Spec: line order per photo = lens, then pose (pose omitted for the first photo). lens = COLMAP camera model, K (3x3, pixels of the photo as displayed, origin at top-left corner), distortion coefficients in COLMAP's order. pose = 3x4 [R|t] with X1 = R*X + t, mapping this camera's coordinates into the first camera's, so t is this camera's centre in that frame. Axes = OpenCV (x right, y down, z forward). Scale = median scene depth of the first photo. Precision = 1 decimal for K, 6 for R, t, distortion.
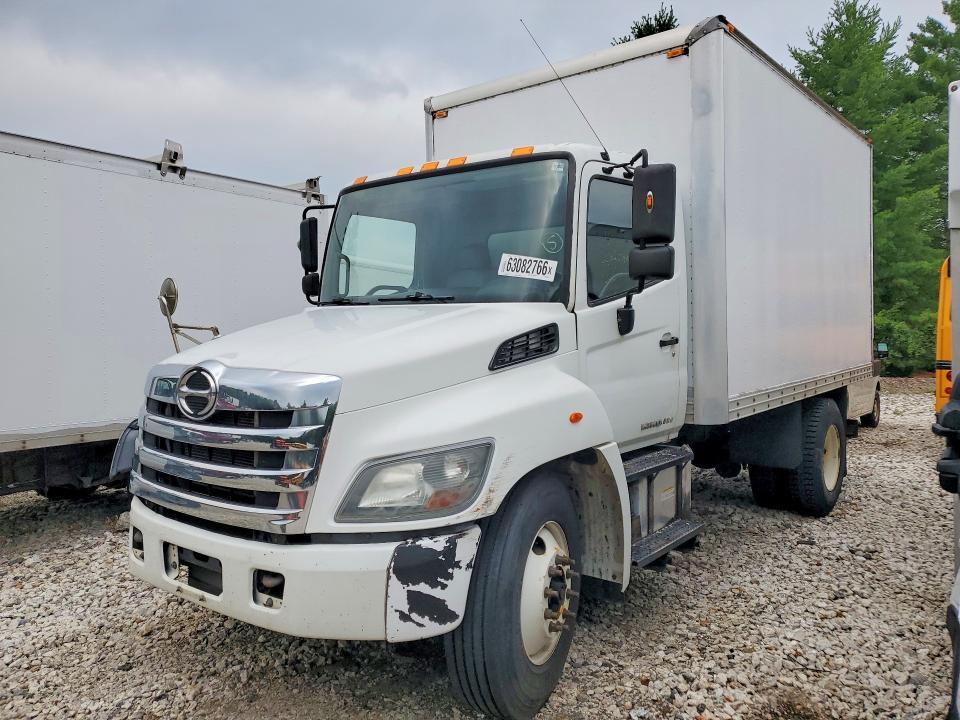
lens RADIAL K [[753.7, 0, 485.1], [0, 753.7, 352.6], [0, 0, 1]] dist [0.026847, -0.014904]
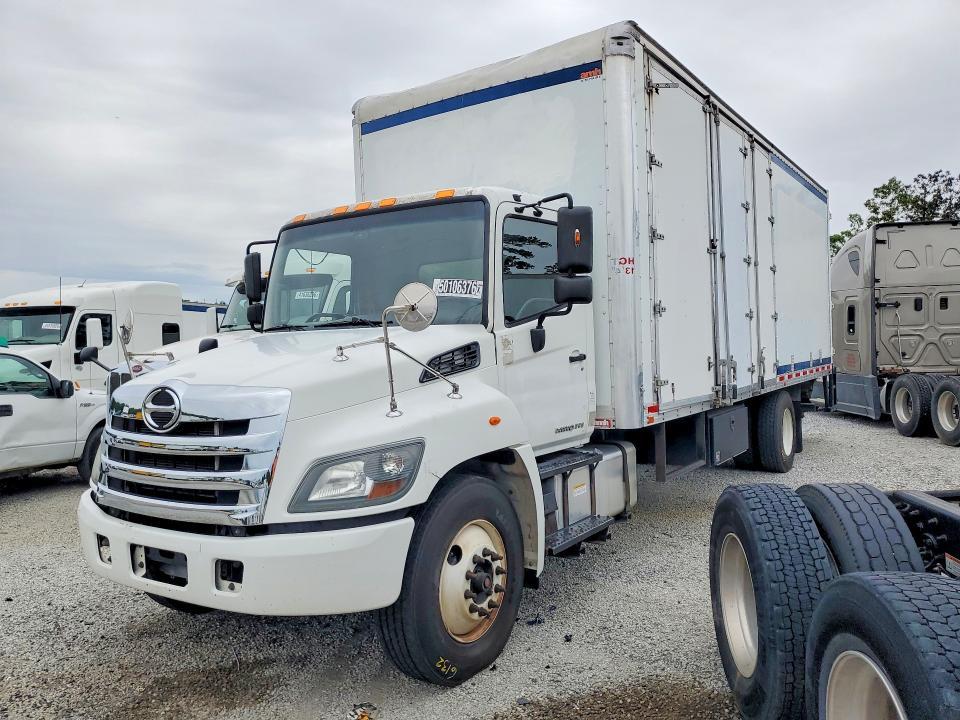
lens RADIAL K [[753.7, 0, 479.5], [0, 753.7, 357.6], [0, 0, 1]] dist [0.026847, -0.014904]
pose [[0.996815, -0.021834, 0.076696, 0.008504], [0.024318, 0.999204, -0.031615, 0.022146], [-0.075945, 0.033379, 0.996553, -0.155474]]
